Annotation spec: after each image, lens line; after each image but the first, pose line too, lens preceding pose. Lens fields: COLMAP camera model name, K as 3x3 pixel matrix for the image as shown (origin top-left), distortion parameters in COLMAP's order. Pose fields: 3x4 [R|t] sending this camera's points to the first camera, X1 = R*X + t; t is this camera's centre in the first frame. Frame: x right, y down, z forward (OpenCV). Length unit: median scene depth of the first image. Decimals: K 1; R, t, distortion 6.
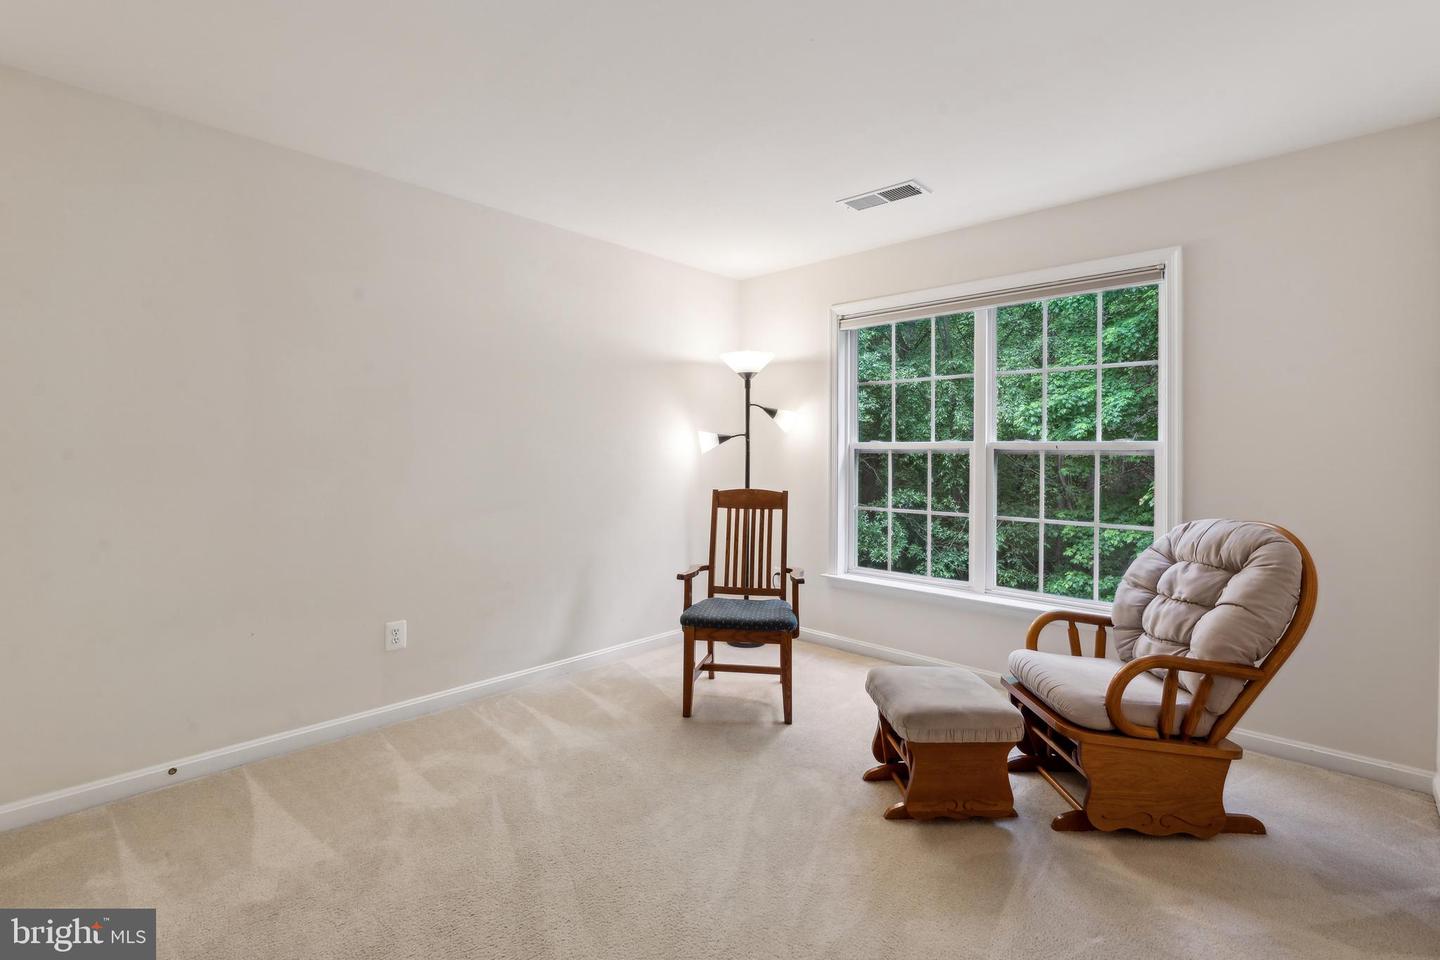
lens RADIAL K [[651.9, 0, 713.3], [0, 651.9, 467.4], [0, 0, 1]] dist [-0.003994, 0.000982]
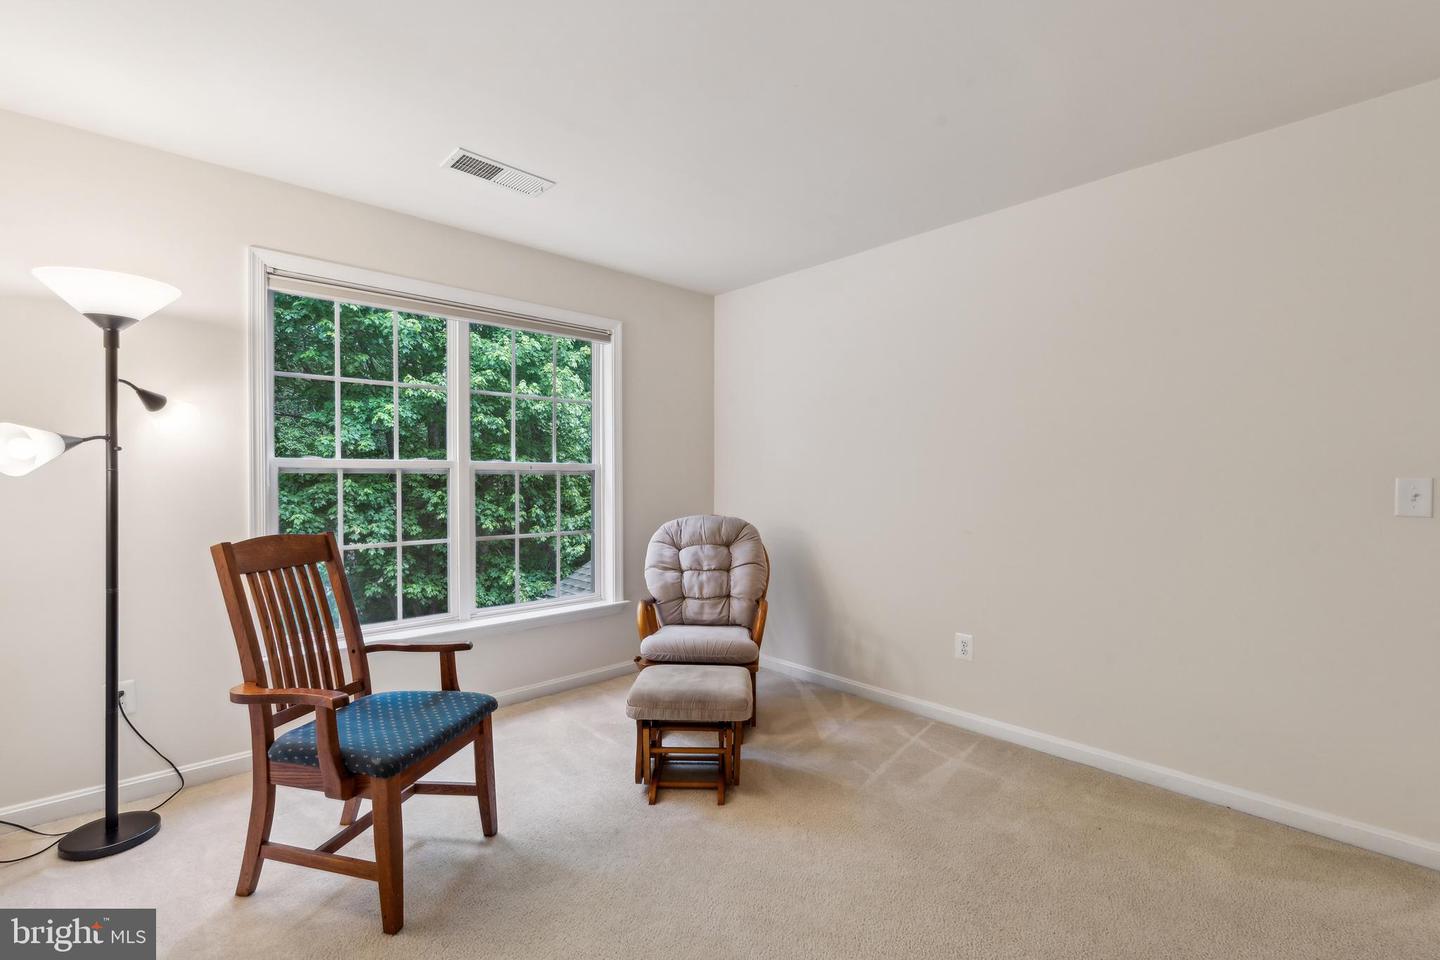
lens RADIAL K [[651.9, 0, 721.9], [0, 651.9, 474.8], [0, 0, 1]] dist [-0.003994, 0.000982]
pose [[0.042812, -0.007934, 0.999052, -0.510467], [0.017658, 0.999818, 0.007183, -0.018283], [-0.998927, 0.017334, 0.042944, 0.574013]]
